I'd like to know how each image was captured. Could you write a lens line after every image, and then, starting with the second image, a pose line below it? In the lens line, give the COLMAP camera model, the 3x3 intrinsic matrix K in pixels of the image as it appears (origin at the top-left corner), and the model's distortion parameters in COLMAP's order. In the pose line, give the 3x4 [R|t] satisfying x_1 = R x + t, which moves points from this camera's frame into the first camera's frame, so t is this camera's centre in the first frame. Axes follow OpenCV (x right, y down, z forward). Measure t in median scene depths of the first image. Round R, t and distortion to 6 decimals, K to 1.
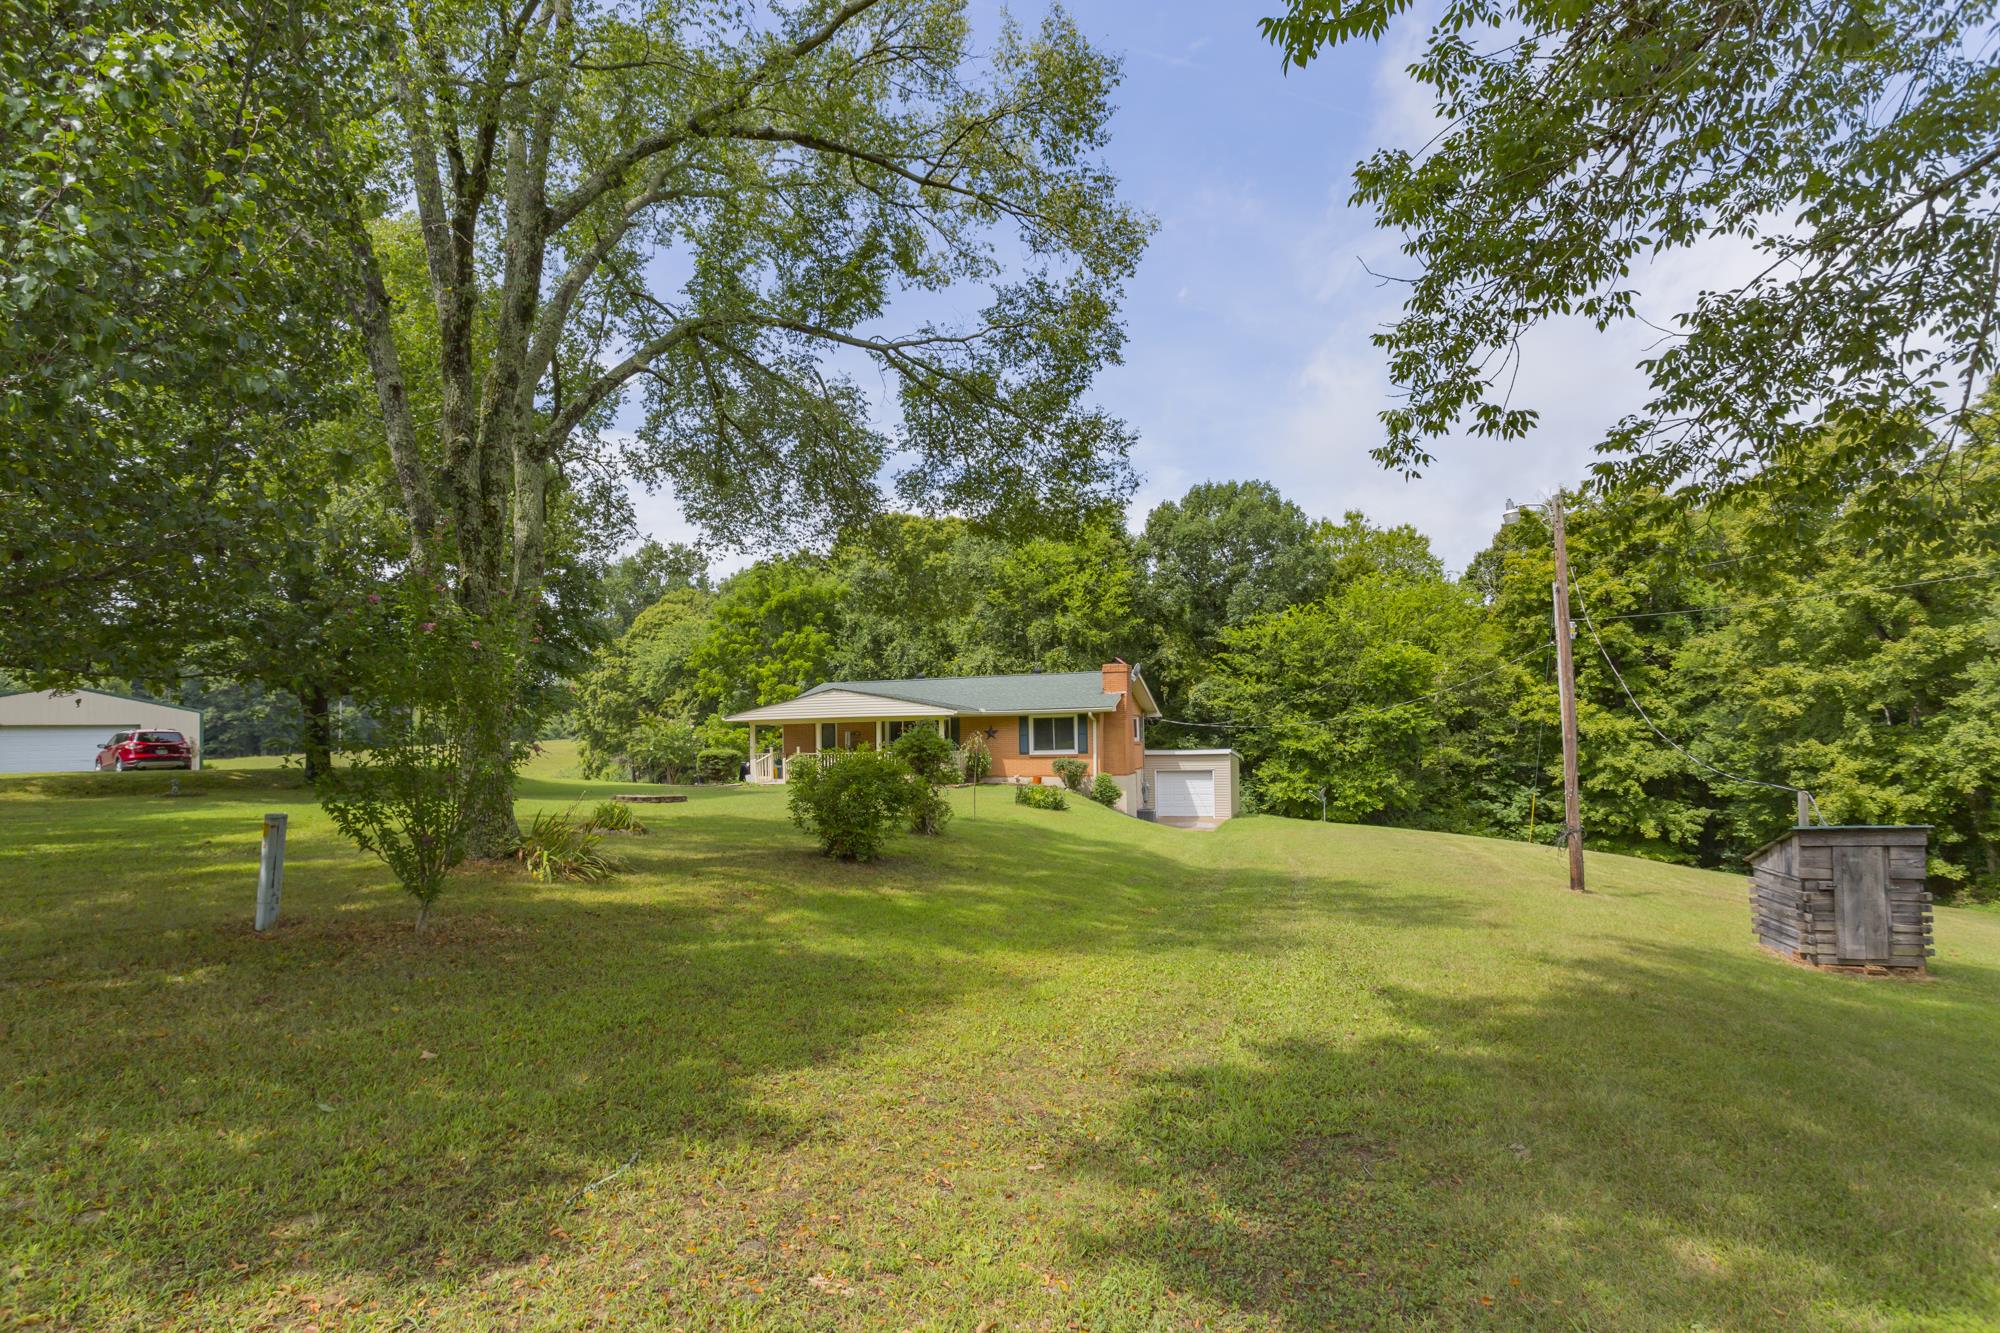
lens RADIAL K [[1071.7, 0, 1000.0], [0, 1071.7, 666.5], [0, 0, 1]] dist [-0.000838, -0.000051]
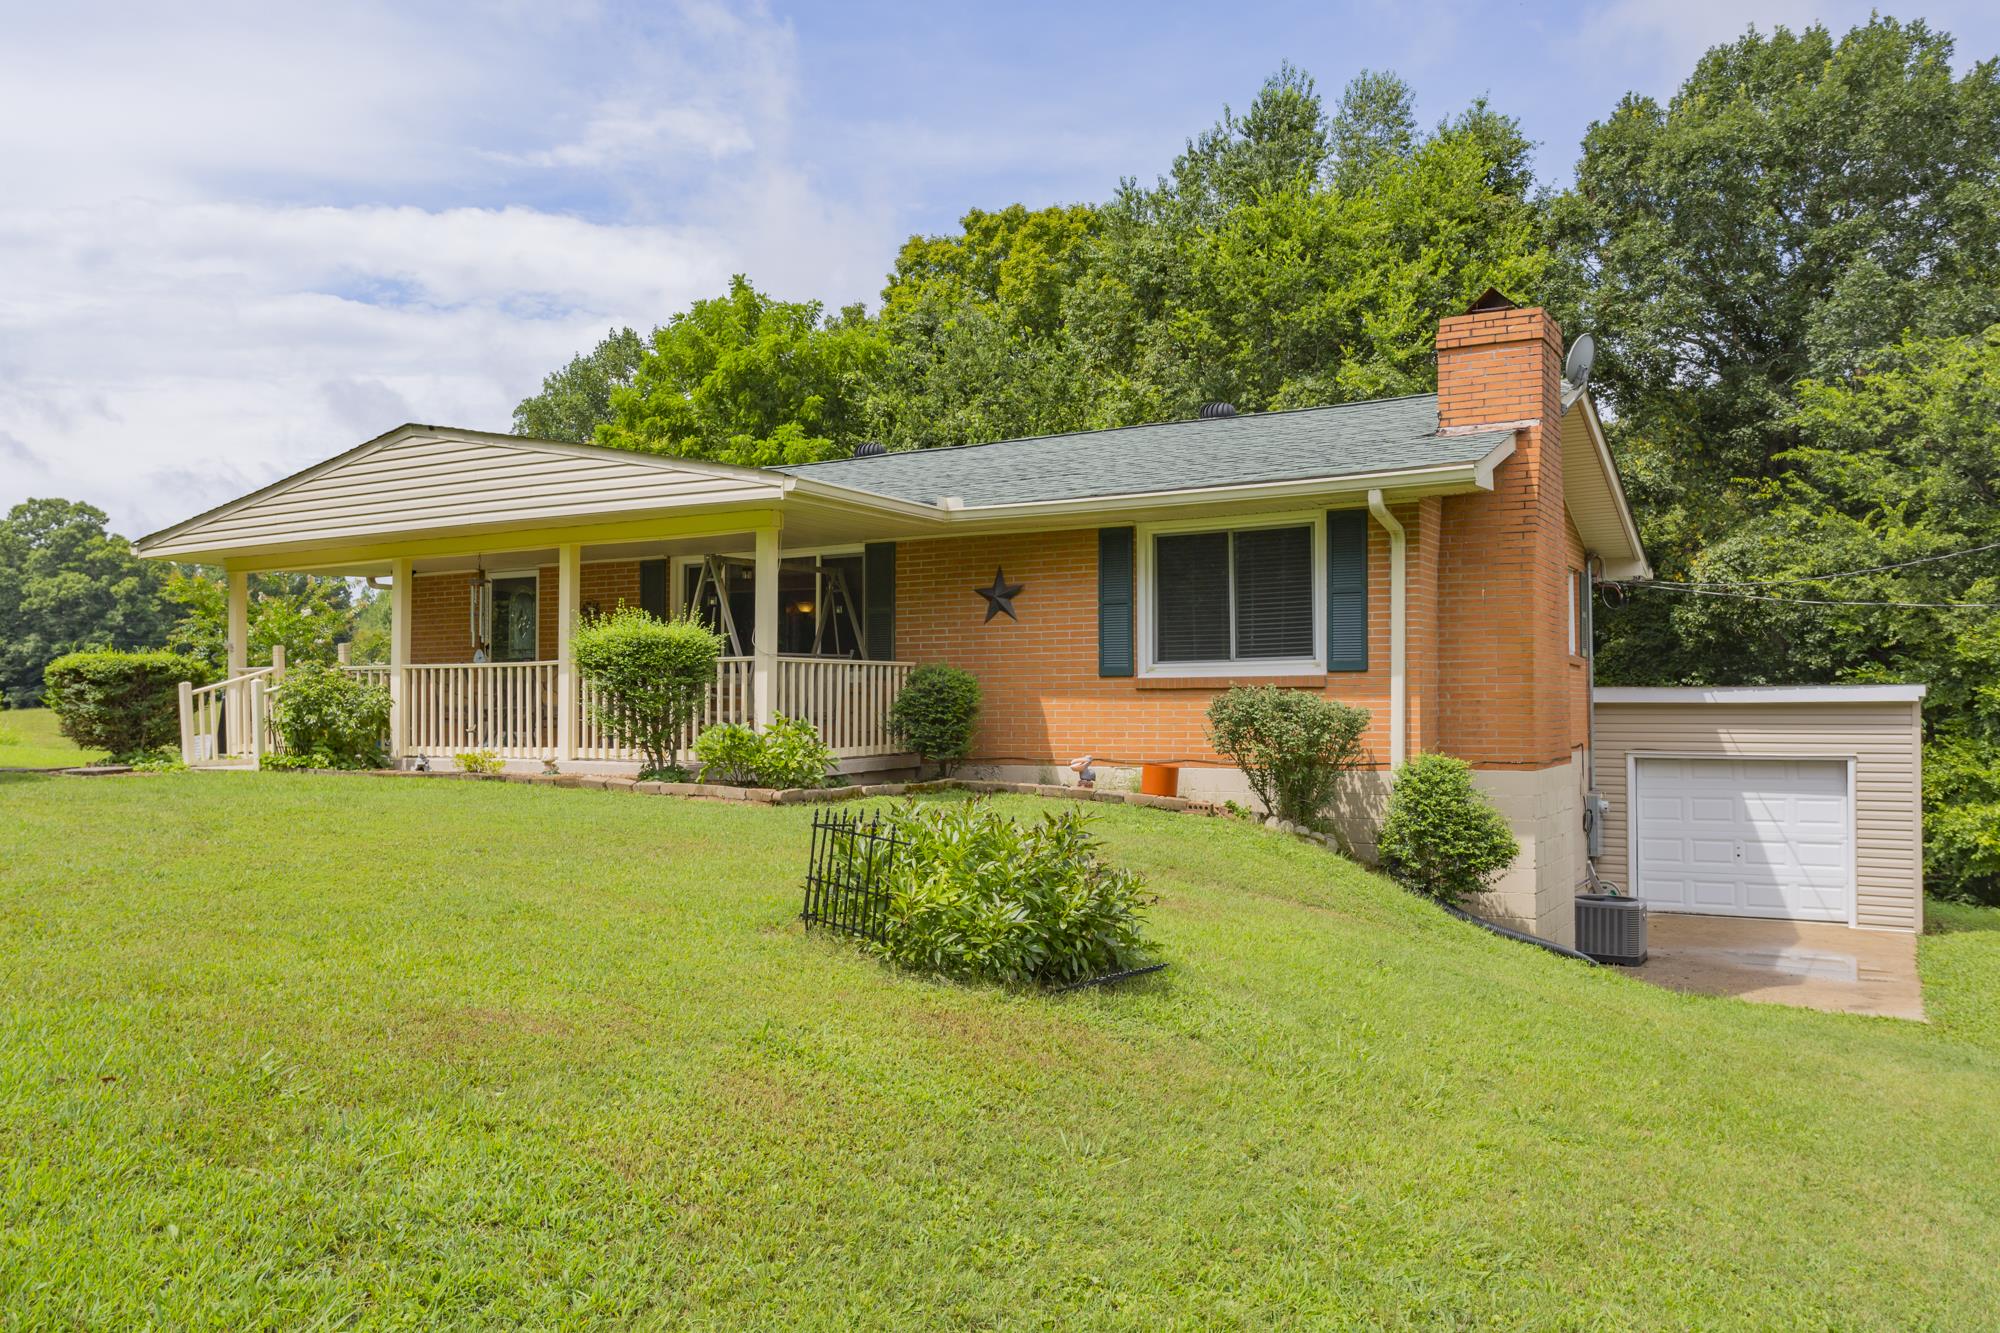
lens RADIAL K [[1425.9, 0, 1000.0], [0, 1425.9, 666.5], [0, 0, 1]] dist [-0.003652, -0.000509]
pose [[0.973858, 0.009297, -0.226969, 0.050889], [-0.001437, 0.999394, 0.034770, 0.047151], [0.227155, -0.033535, 0.973281, 0.460458]]
